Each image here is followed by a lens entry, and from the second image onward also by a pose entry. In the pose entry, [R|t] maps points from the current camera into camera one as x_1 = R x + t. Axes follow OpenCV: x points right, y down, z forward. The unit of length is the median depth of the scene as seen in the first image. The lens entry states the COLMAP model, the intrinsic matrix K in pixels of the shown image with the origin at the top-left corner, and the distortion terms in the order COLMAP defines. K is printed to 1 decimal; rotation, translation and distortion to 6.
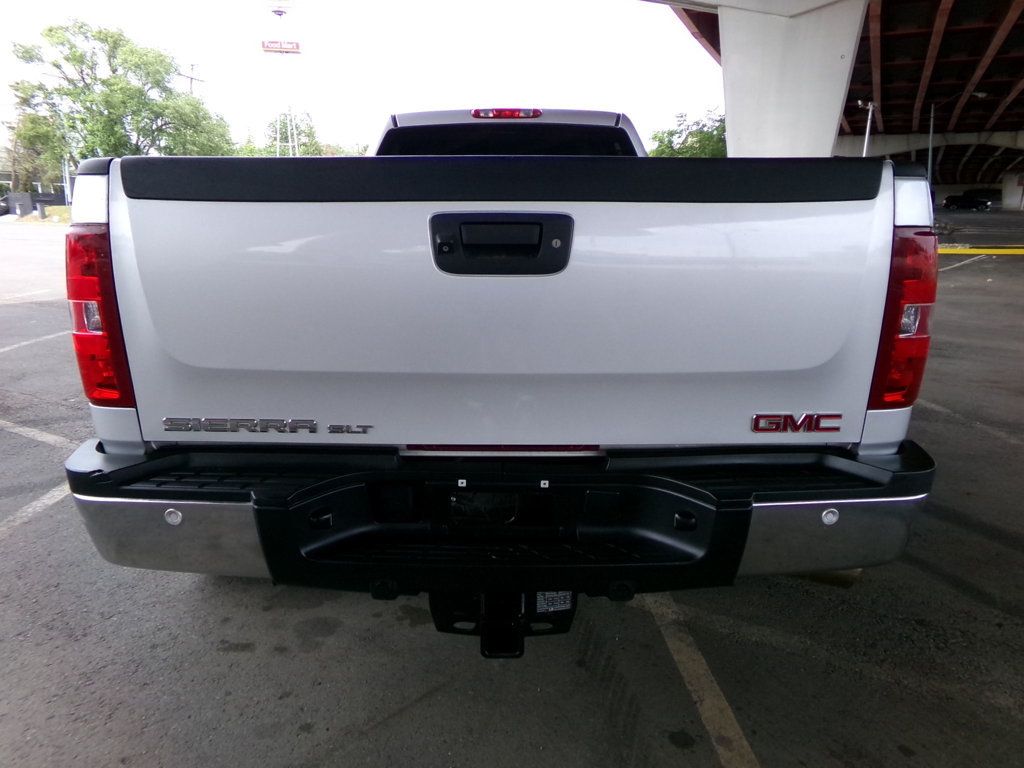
lens RADIAL K [[691.4, 0, 508.8], [0, 691.4, 379.4], [0, 0, 1]] dist [-0.005376, 0.029179]
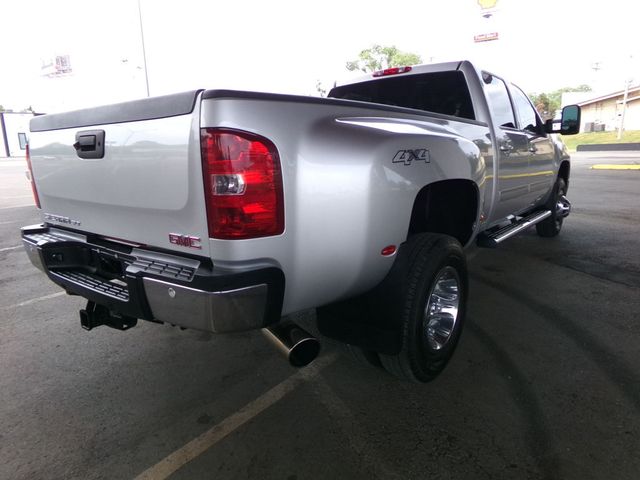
lens RADIAL K [[432.1, 0, 318.0], [0, 432.1, 237.1], [0, 0, 1]] dist [-0.005376, 0.029179]
pose [[0.777267, 0.103215, -0.620648, 0.526573], [-0.115765, 0.993072, 0.020172, -0.003604], [0.618430, 0.056170, 0.783830, 0.128889]]
